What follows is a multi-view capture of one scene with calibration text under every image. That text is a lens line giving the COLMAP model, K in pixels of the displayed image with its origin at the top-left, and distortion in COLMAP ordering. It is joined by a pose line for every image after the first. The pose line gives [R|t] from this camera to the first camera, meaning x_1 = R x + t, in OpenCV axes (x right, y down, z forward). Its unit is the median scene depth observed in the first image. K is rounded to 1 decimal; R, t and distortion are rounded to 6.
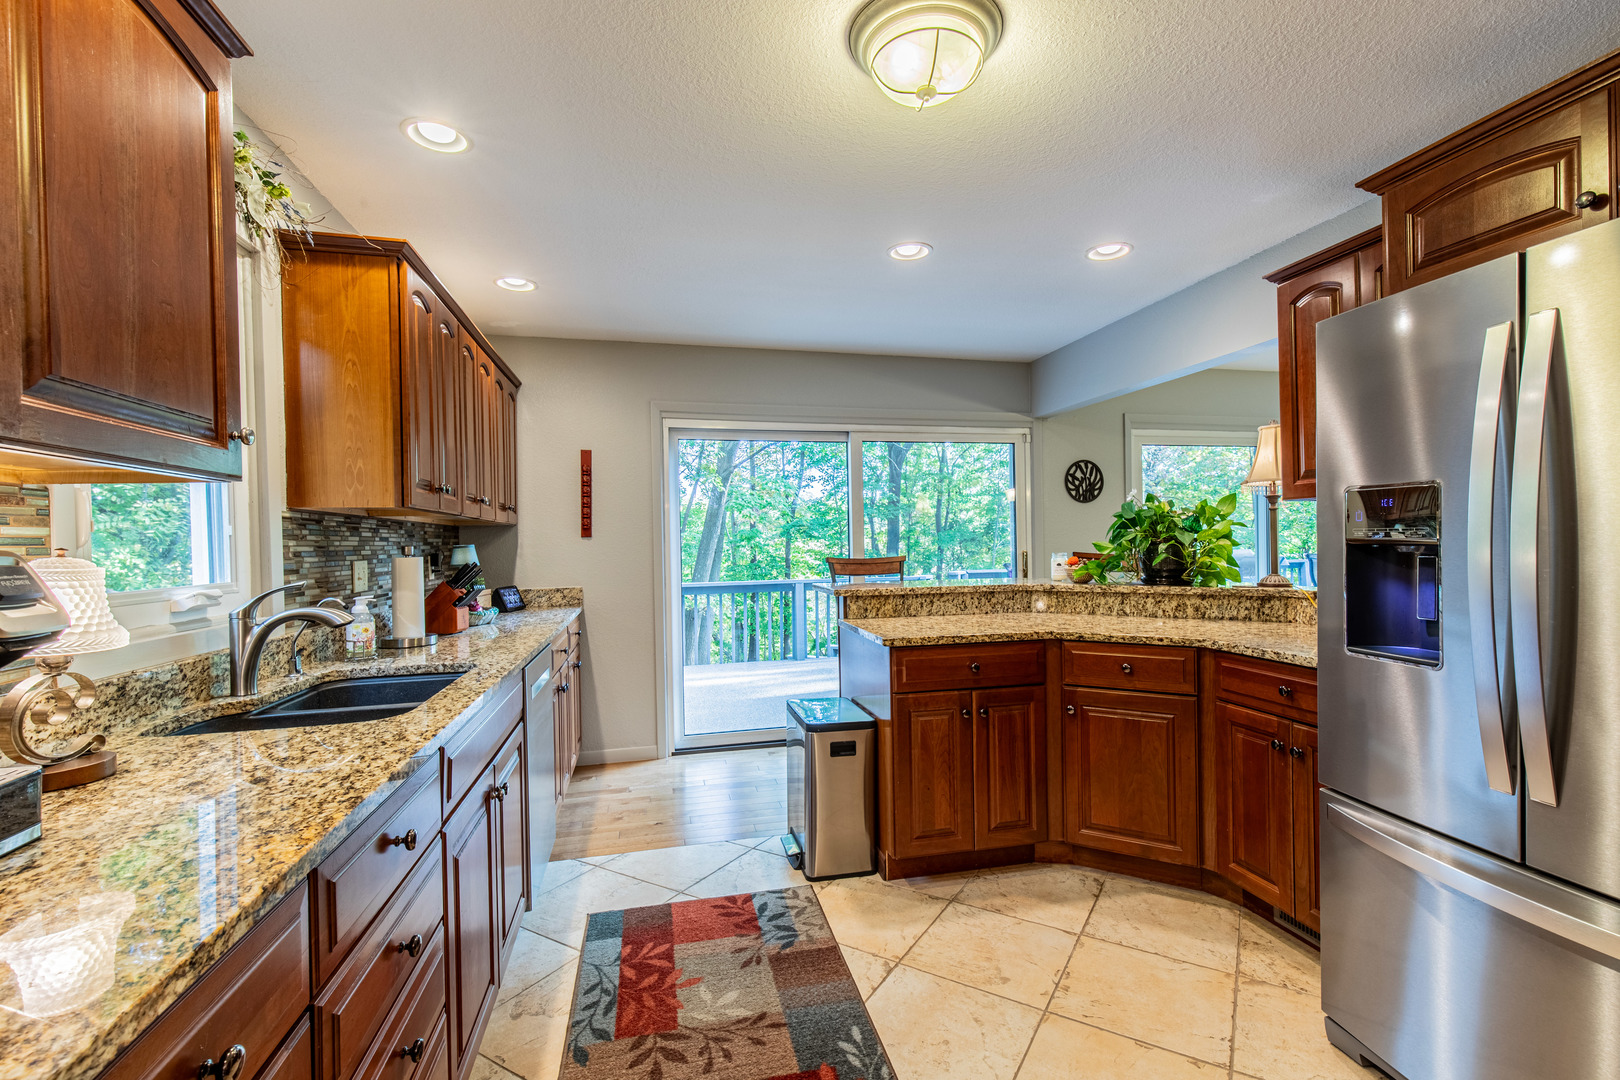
lens RADIAL K [[726.2, 0, 824.2], [0, 726.2, 541.1], [0, 0, 1]] dist [0.010357, -0.000815]
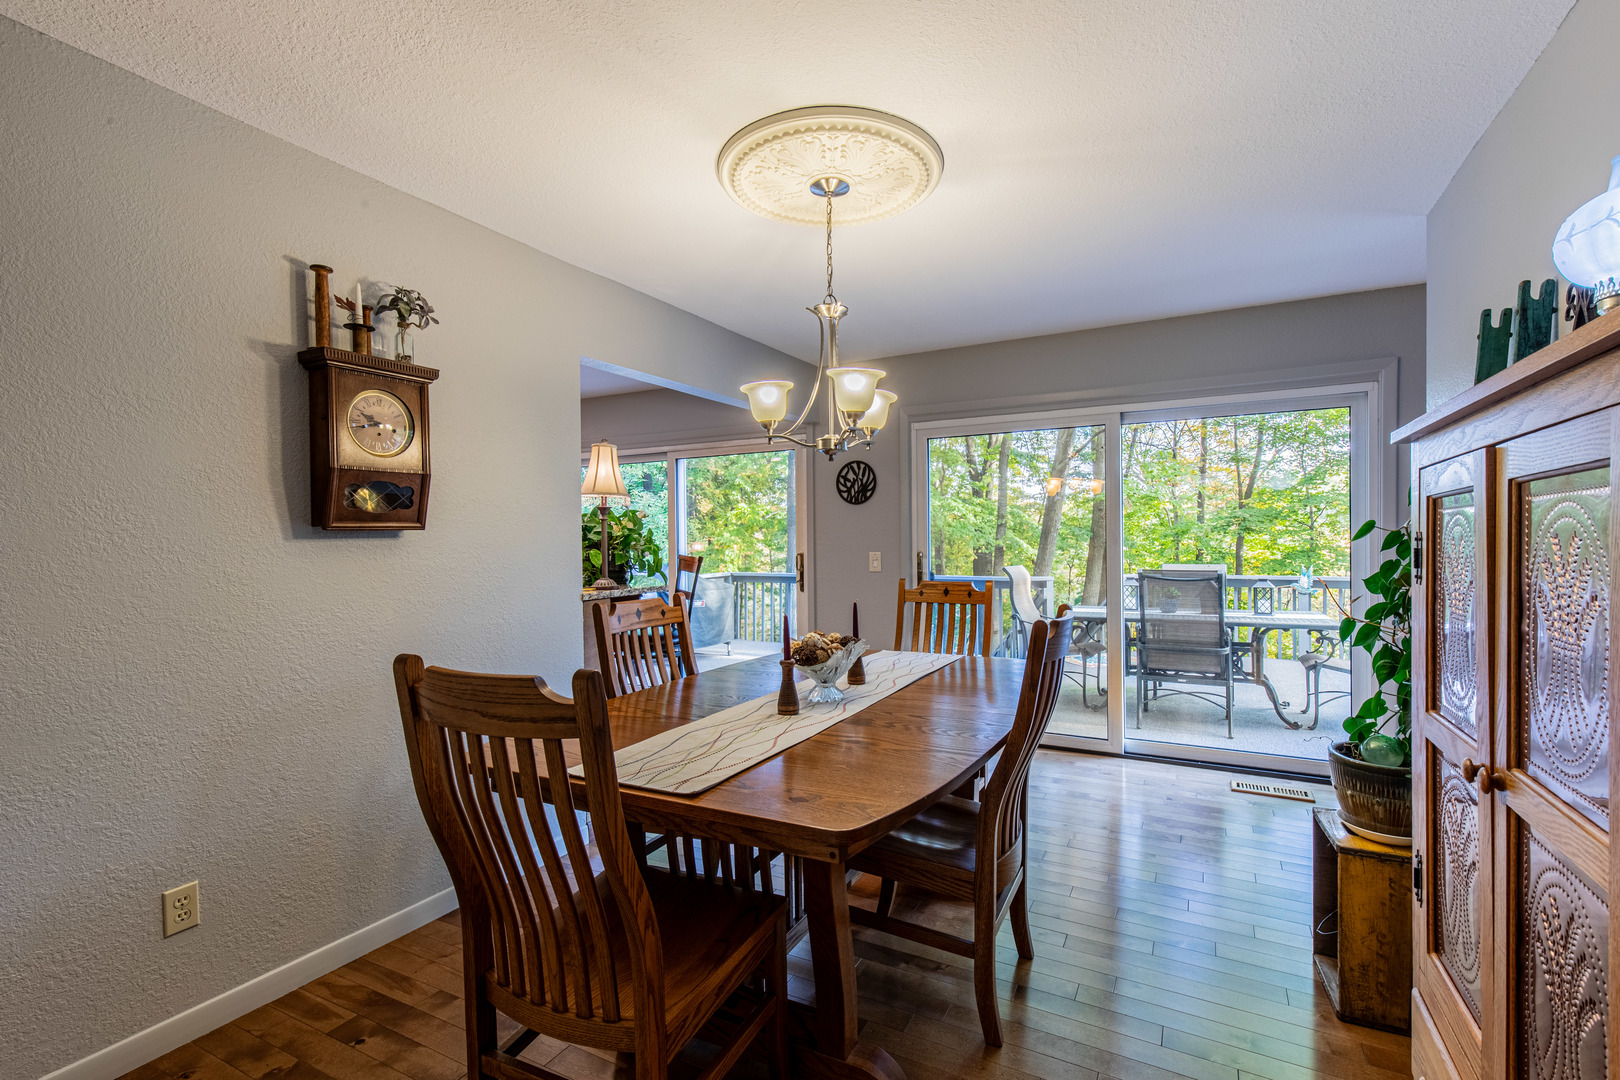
lens RADIAL K [[726.2, 0, 824.2], [0, 726.2, 541.1], [0, 0, 1]] dist [0.010357, -0.000815]
pose [[0.753101, 0.015465, -0.657723, 1.657868], [-0.006296, 0.999847, 0.016299, -0.033675], [0.657875, -0.008134, 0.753083, 0.415022]]
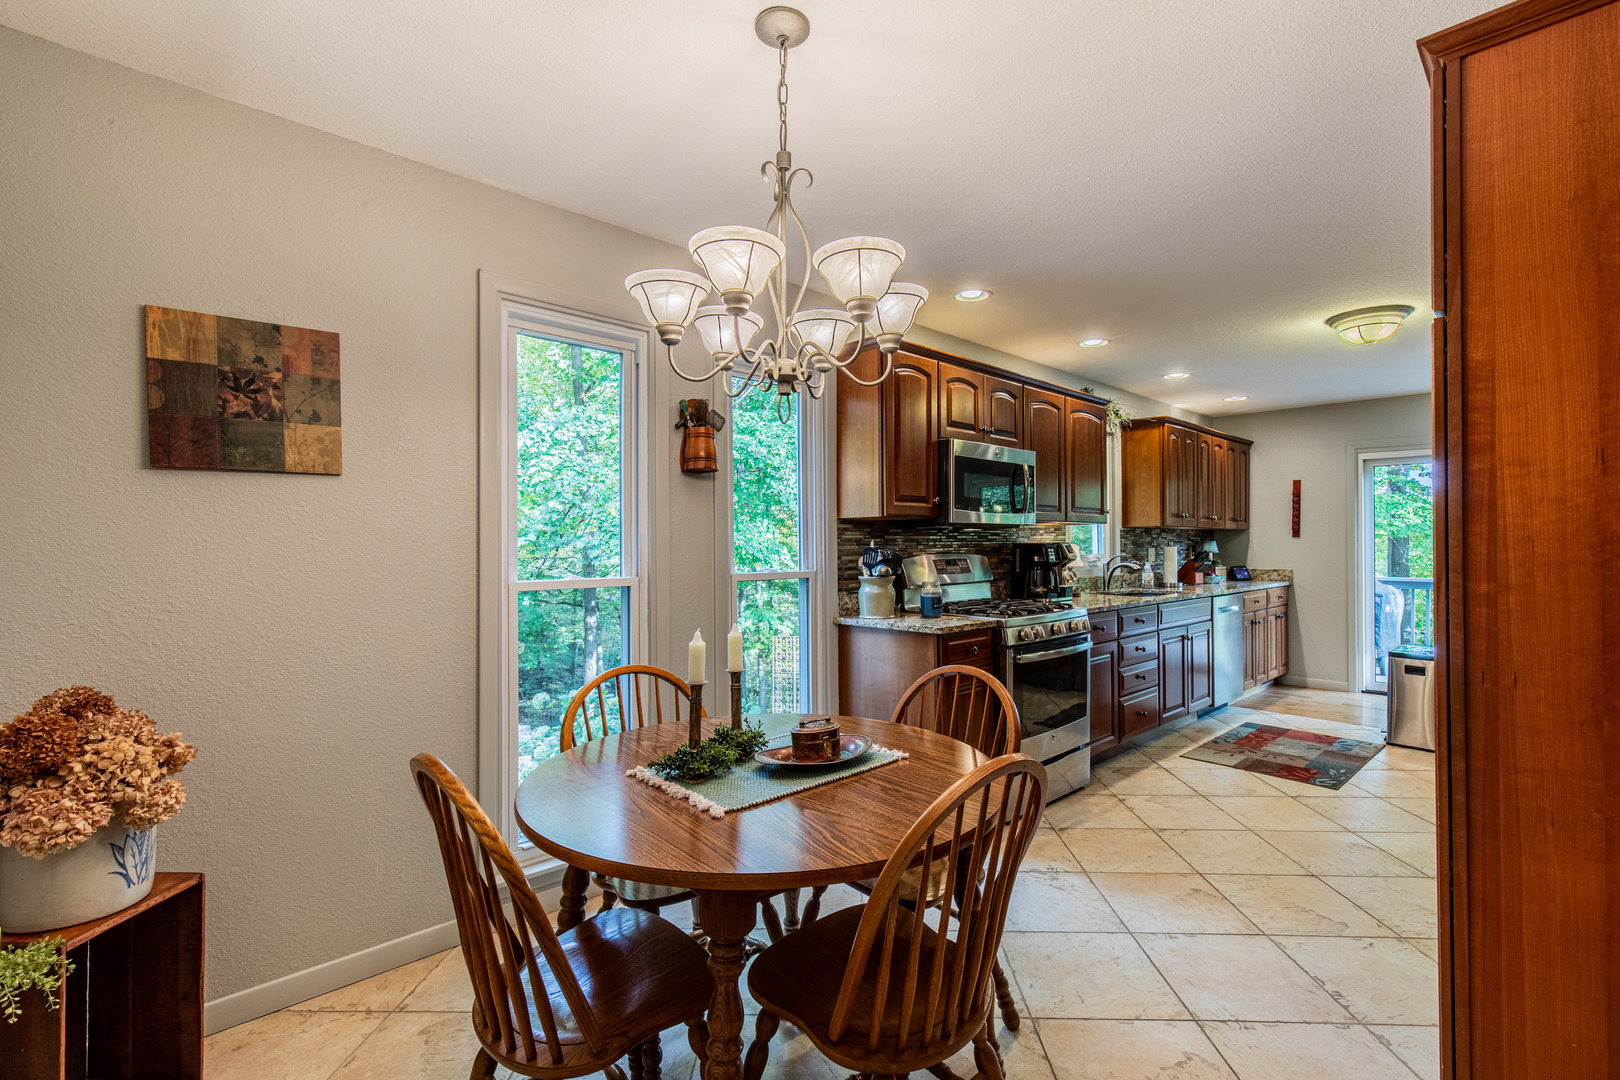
lens RADIAL K [[726.2, 0, 824.2], [0, 726.2, 541.1], [0, 0, 1]] dist [0.010357, -0.000815]
pose [[0.498591, 0.015994, -0.866690, 0.741221], [-0.007192, 0.999872, 0.014314, -0.017063], [0.866807, -0.000904, 0.498642, -0.914801]]
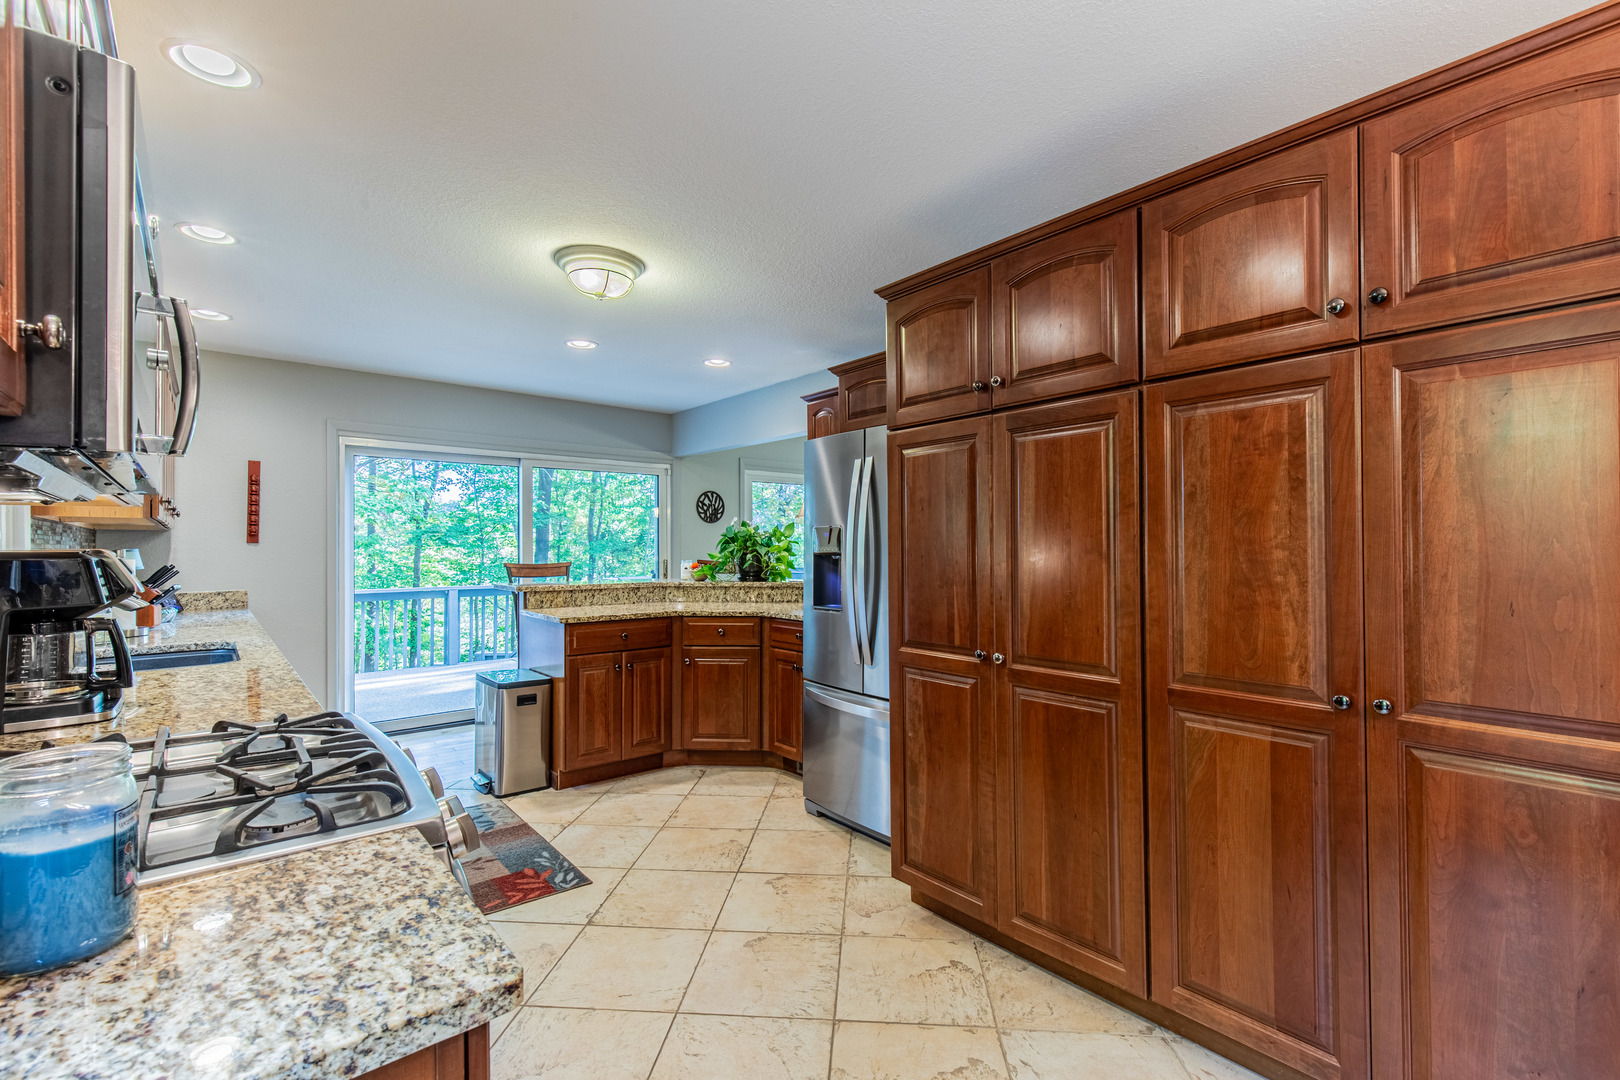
lens RADIAL K [[726.2, 0, 824.2], [0, 726.2, 541.1], [0, 0, 1]] dist [0.010357, -0.000815]
pose [[0.891737, 0.017837, 0.452202, -0.096124], [-0.011454, 0.999792, -0.016851, 0.000019], [-0.452409, 0.009847, 0.891756, -0.473660]]
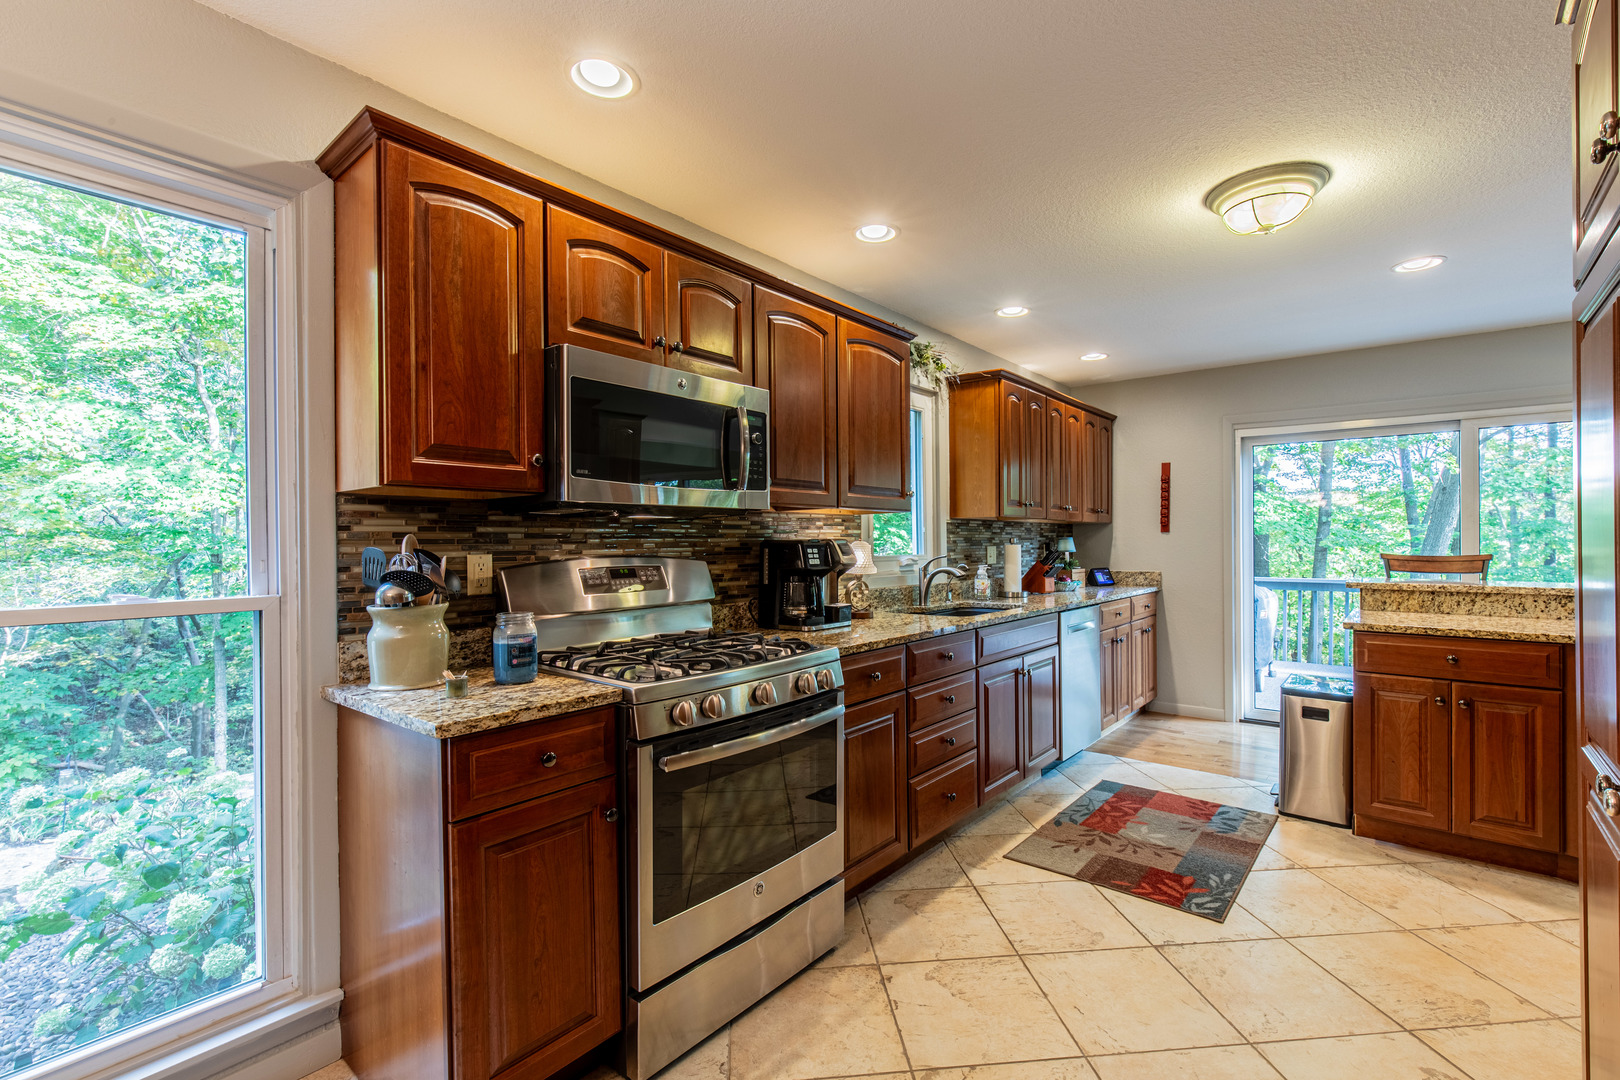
lens RADIAL K [[726.2, 0, 824.2], [0, 726.2, 541.1], [0, 0, 1]] dist [0.010357, -0.000815]
pose [[0.608981, 0.015276, -0.793038, 0.453861], [-0.005687, 0.999873, 0.014893, -0.007883], [0.793164, -0.004559, 0.608991, -0.340050]]
